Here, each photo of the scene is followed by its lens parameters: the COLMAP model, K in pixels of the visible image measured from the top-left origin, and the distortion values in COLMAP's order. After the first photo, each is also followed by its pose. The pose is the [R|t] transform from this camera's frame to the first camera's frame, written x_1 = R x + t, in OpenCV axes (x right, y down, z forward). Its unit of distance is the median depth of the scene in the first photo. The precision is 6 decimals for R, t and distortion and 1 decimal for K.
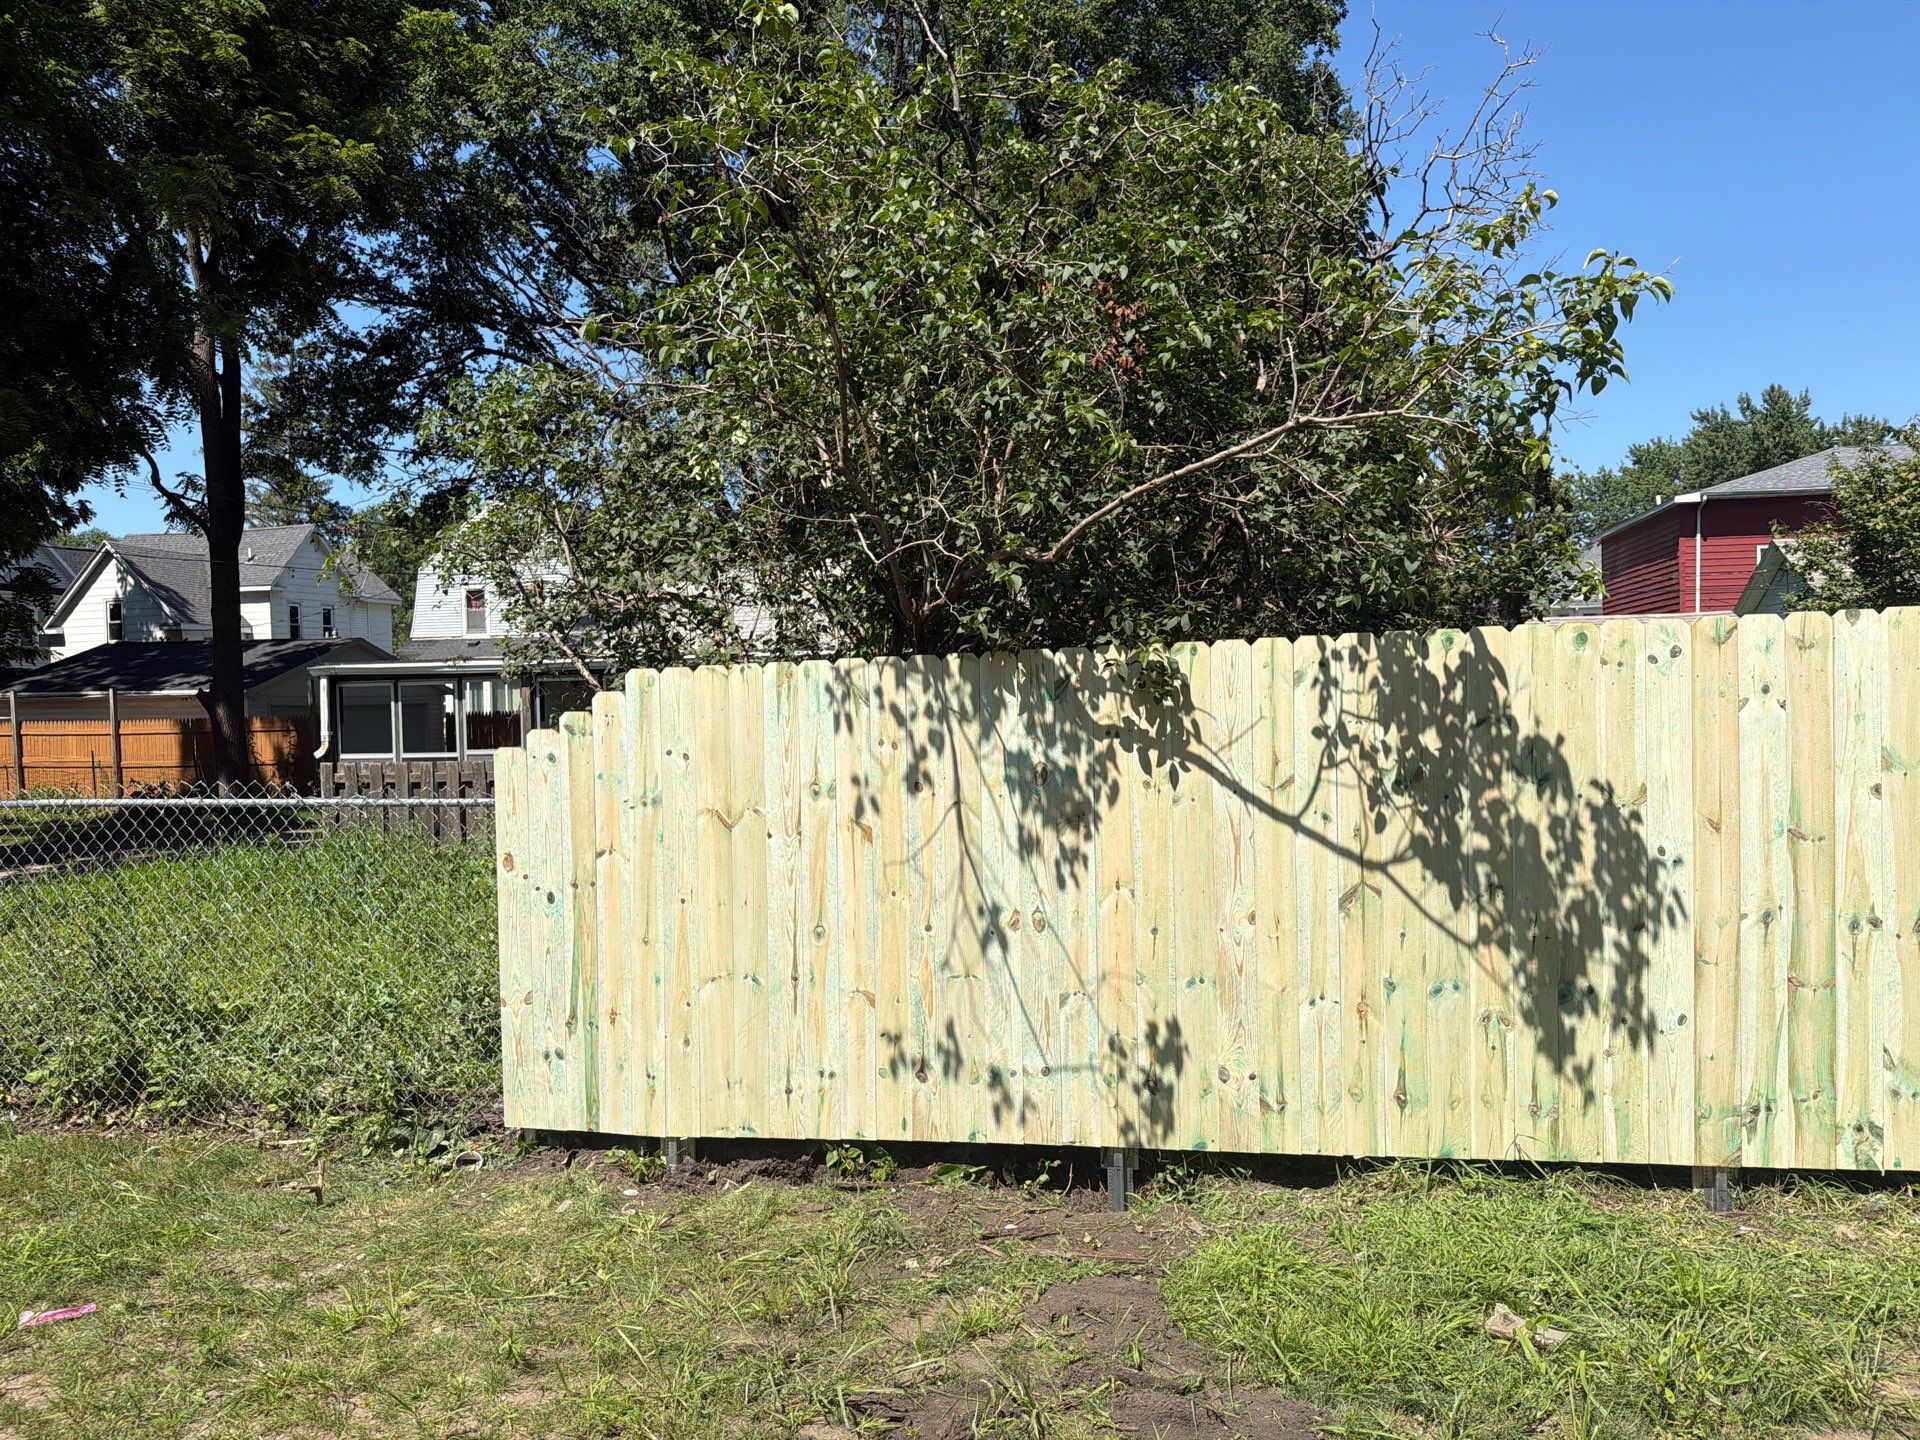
lens RADIAL K [[1328.7, 0, 951.8], [0, 1328.7, 727.9], [0, 0, 1]] dist [0.052679, -0.071256]
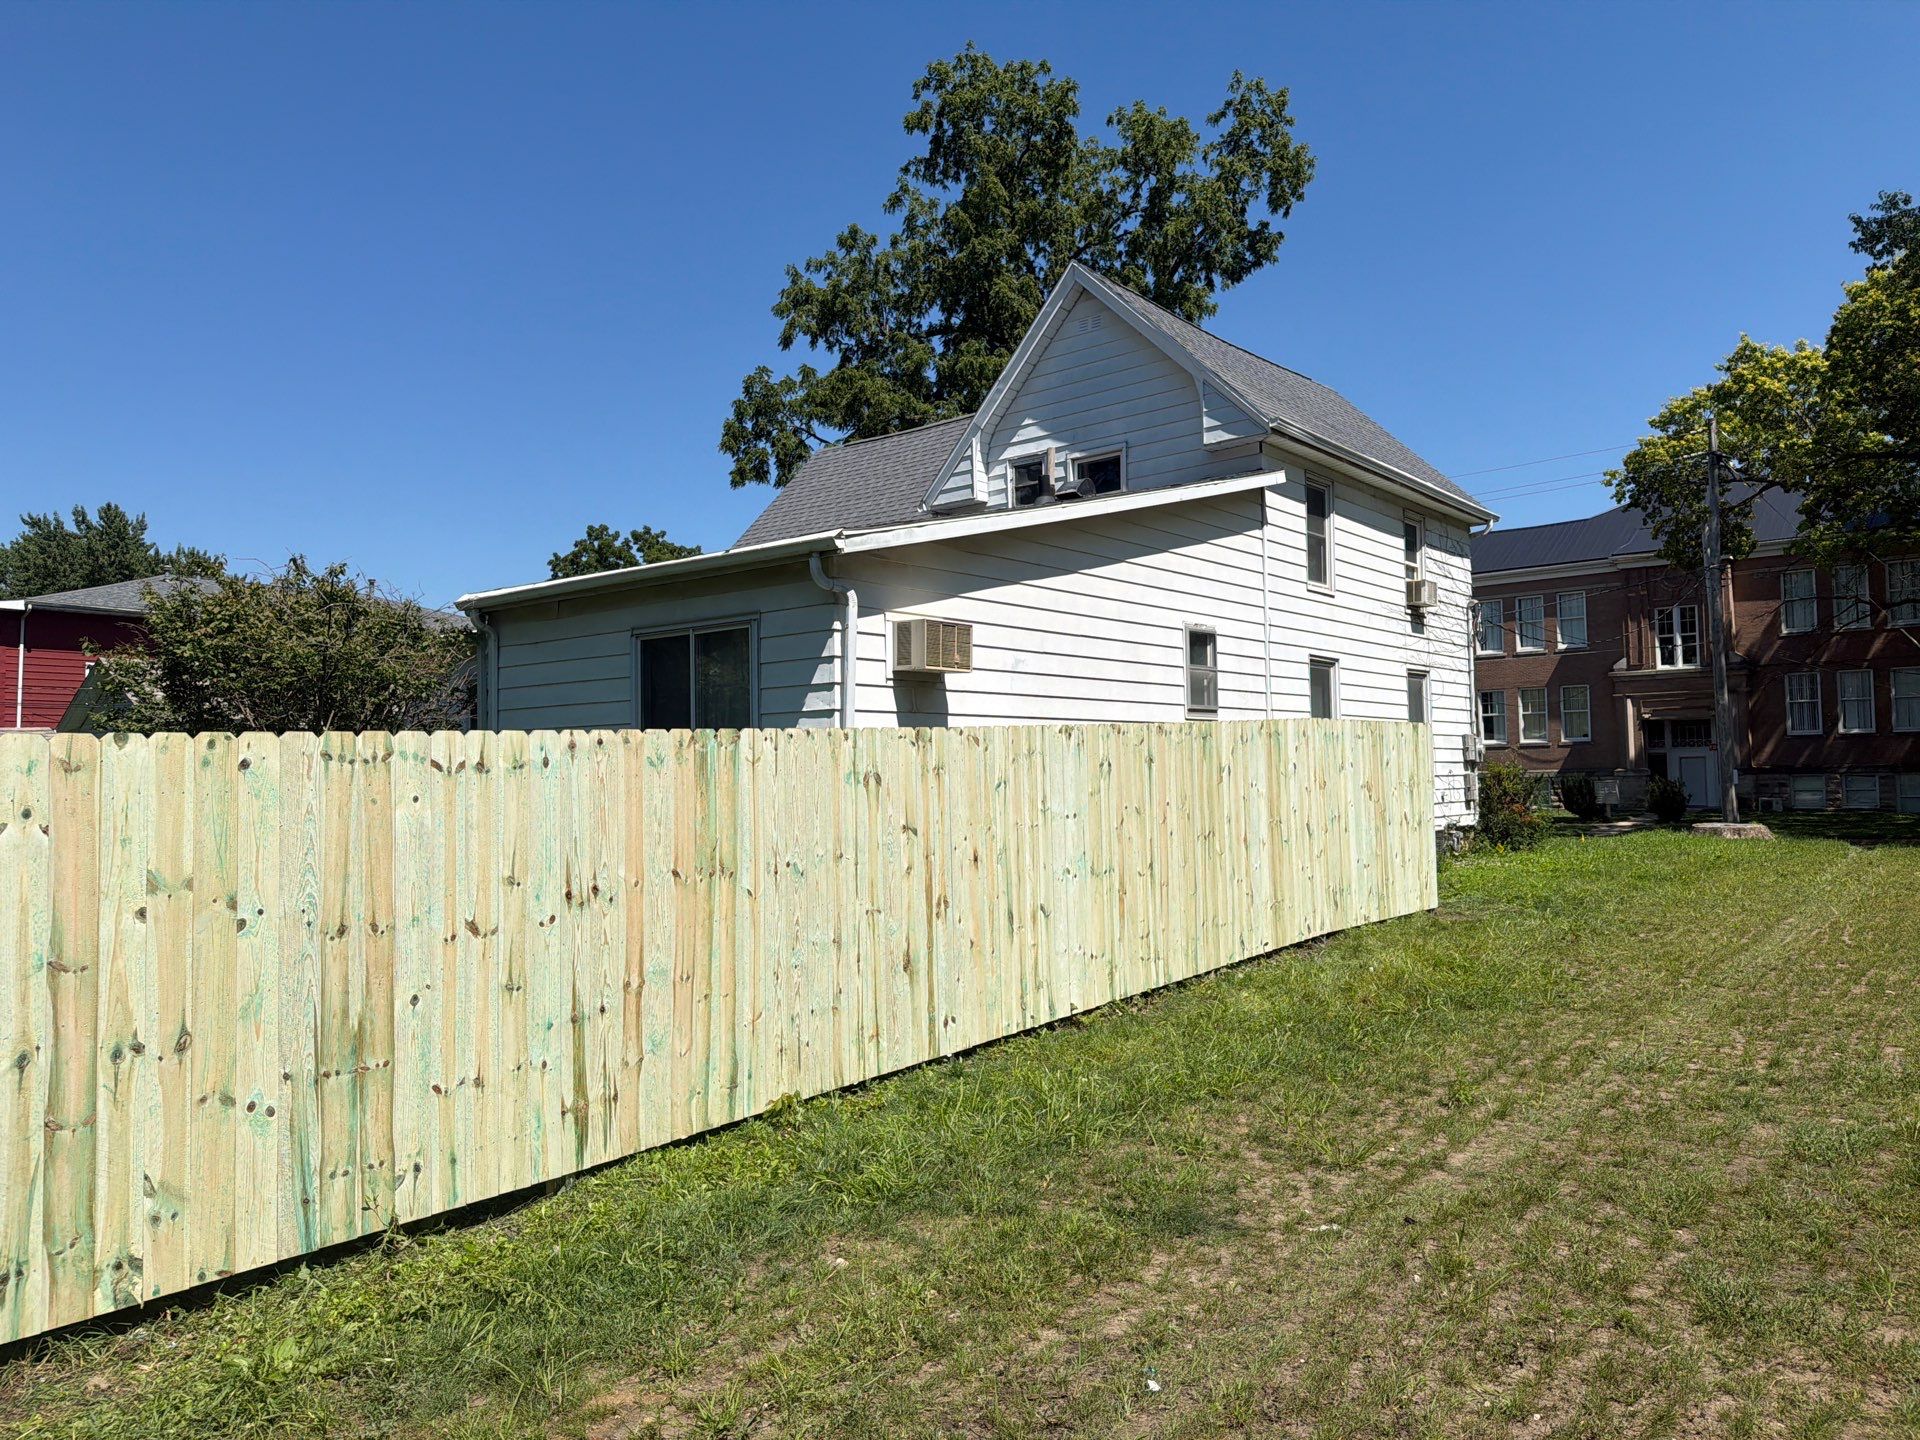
lens RADIAL K [[1306.7, 0, 960.0], [0, 1306.7, 720.0], [0, 0, 1]] dist [0.099000, -0.108844]
pose [[0.456952, 0.055510, 0.887758, 0.072176], [0.027643, 0.996682, -0.076550, -0.004709], [-0.889062, 0.059520, 0.453902, -0.006208]]
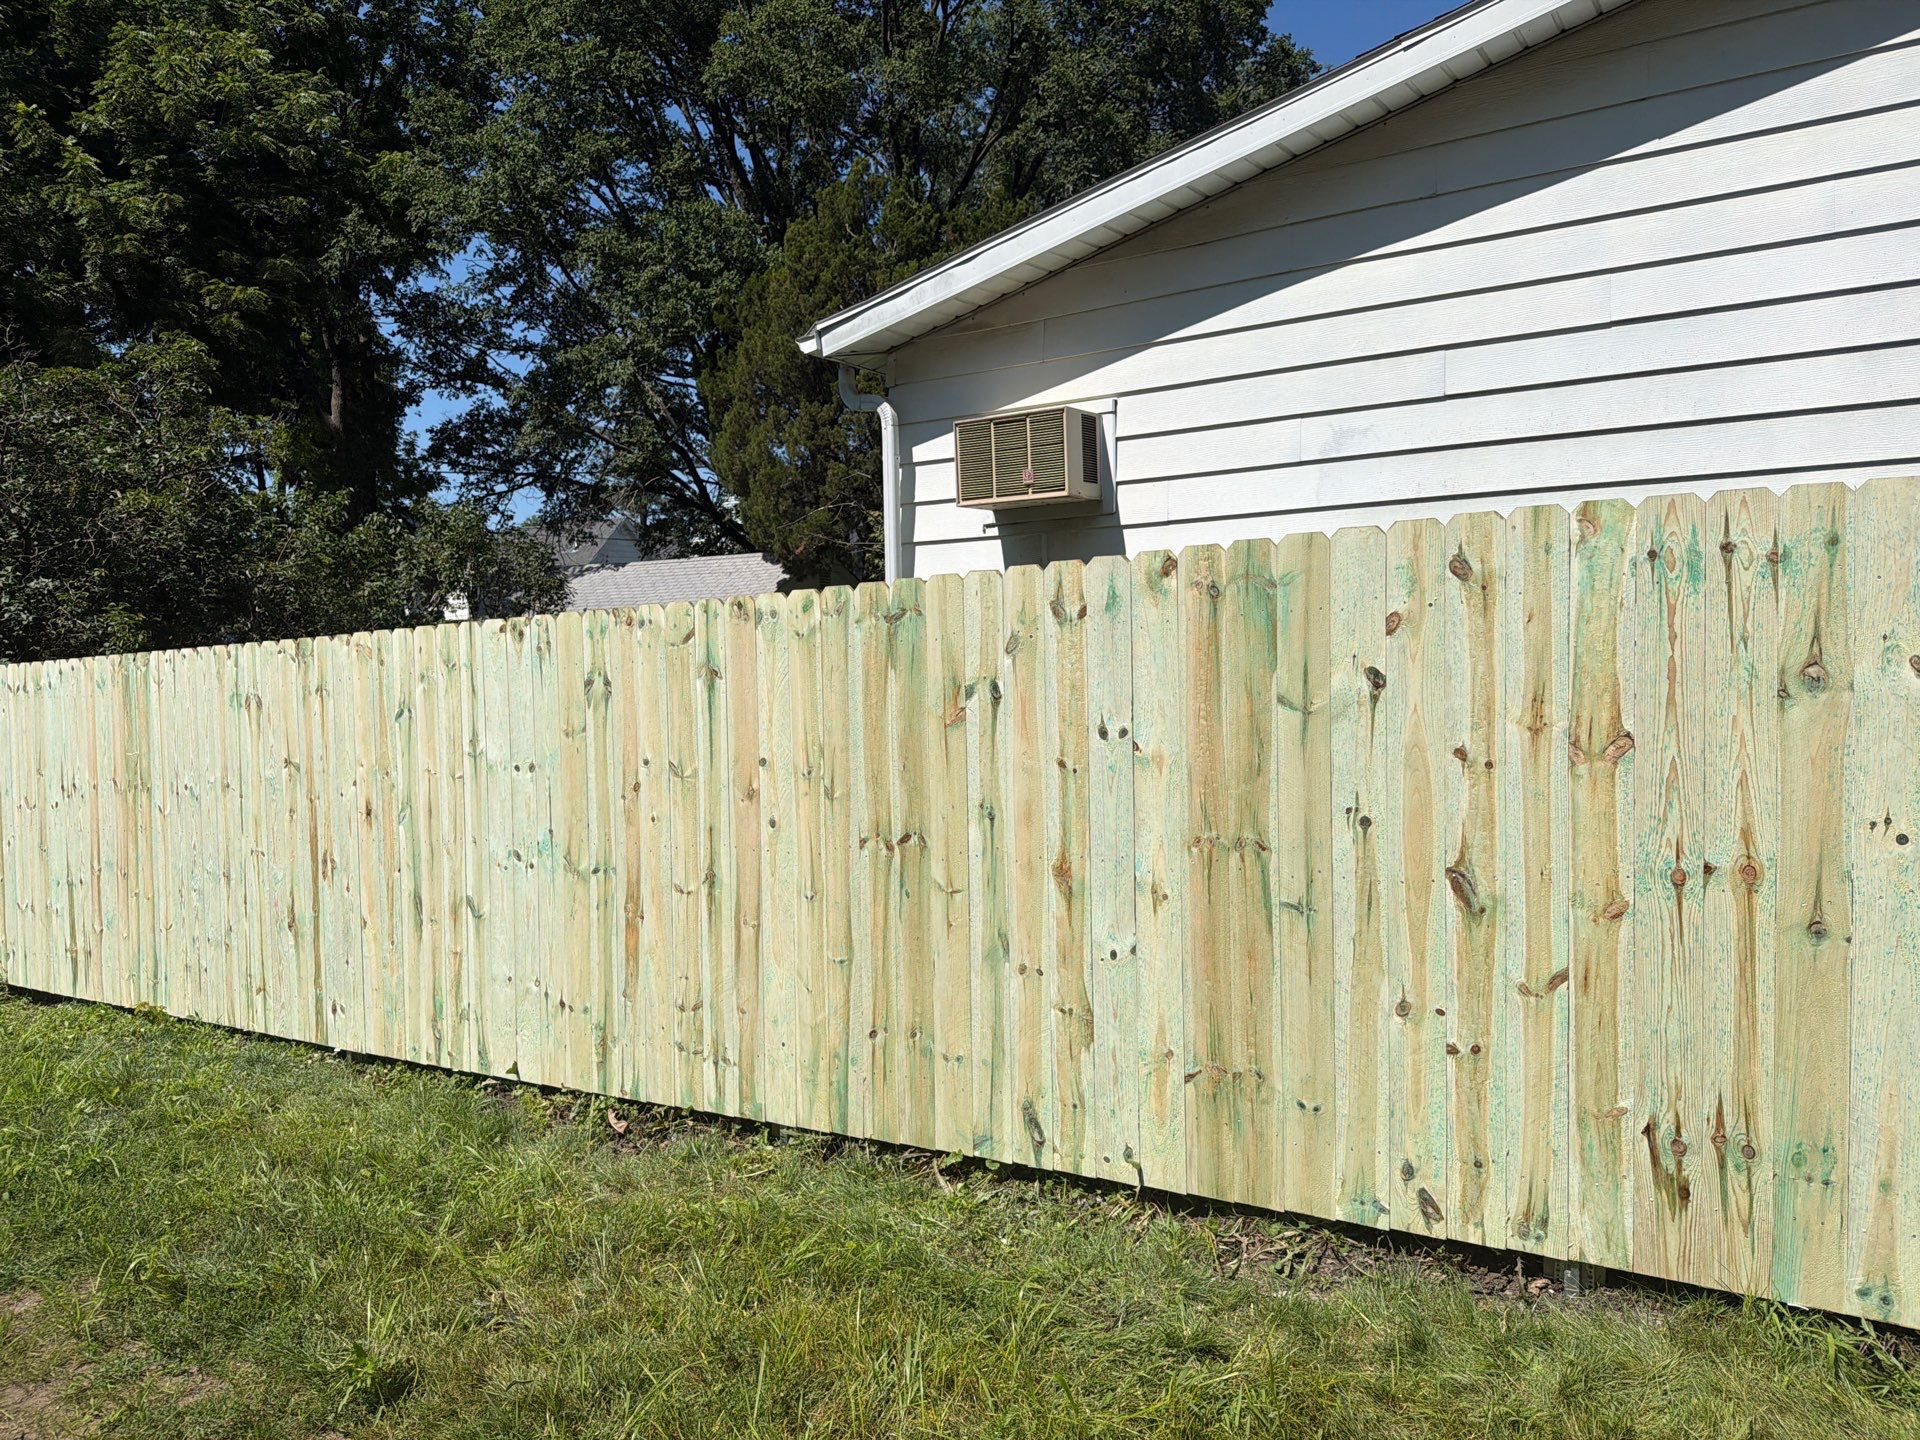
lens RADIAL K [[1361.6, 0, 968.9], [0, 1361.6, 727.5], [0, 0, 1]] dist [0.015862, -0.023527]
pose [[0.936449, 0.021010, -0.350175, 2.005976], [-0.010042, 0.999401, 0.033109, -0.065905], [0.350661, -0.027489, 0.936099, -0.204026]]
